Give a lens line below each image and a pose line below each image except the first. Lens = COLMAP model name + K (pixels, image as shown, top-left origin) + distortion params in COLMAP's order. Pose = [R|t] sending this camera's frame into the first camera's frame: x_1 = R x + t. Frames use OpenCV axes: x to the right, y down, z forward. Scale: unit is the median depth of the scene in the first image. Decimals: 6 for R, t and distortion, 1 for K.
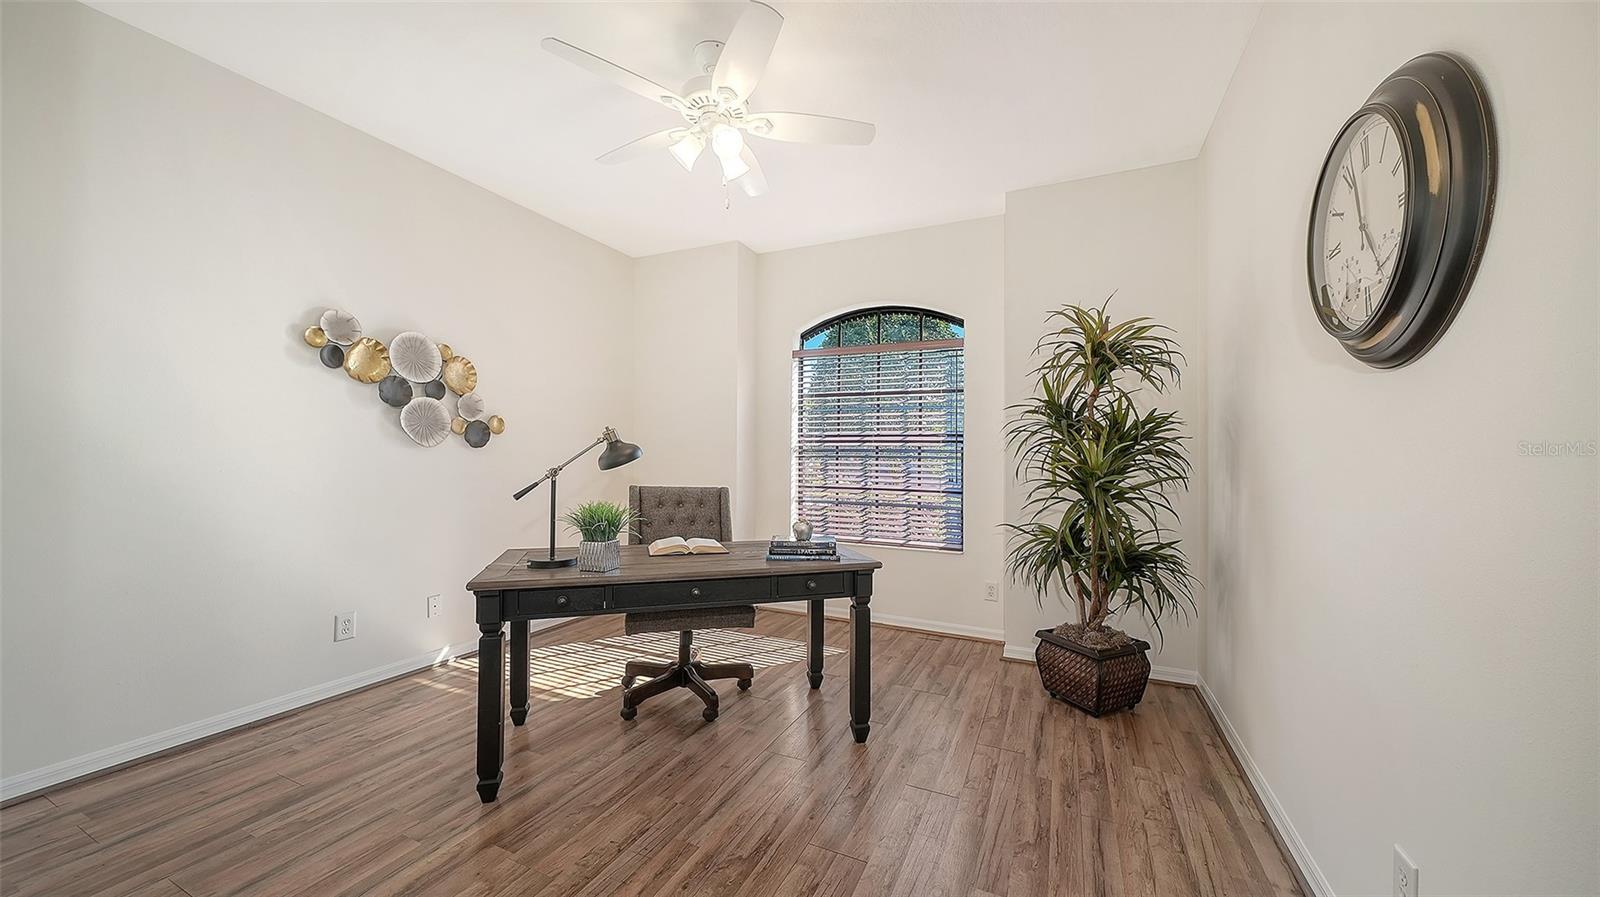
lens RADIAL K [[556.1, 0, 798.9], [0, 556.1, 447.3], [0, 0, 1]] dist [0.000292, -0.000016]
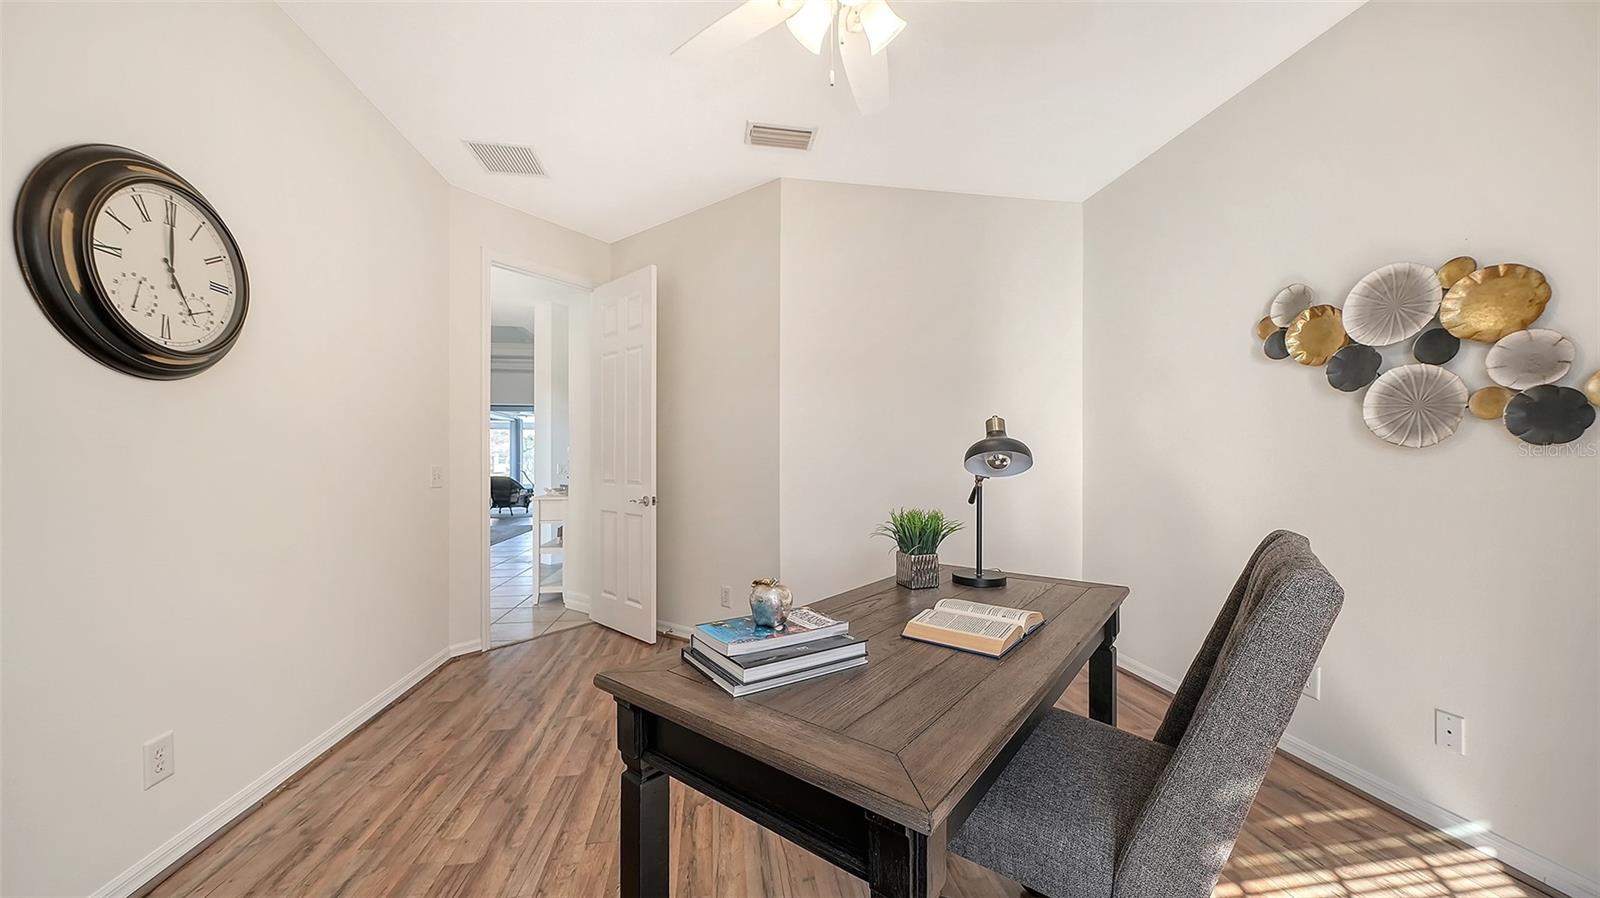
lens RADIAL K [[556.1, 0, 799.4], [0, 556.1, 458.4], [0, 0, 1]] dist [0.000292, -0.000016]
pose [[-0.824863, -0.004542, -0.565314, 0.213875], [0.007863, 0.999779, -0.019507, 0.018043], [0.565278, -0.020535, -0.824645, 1.153839]]
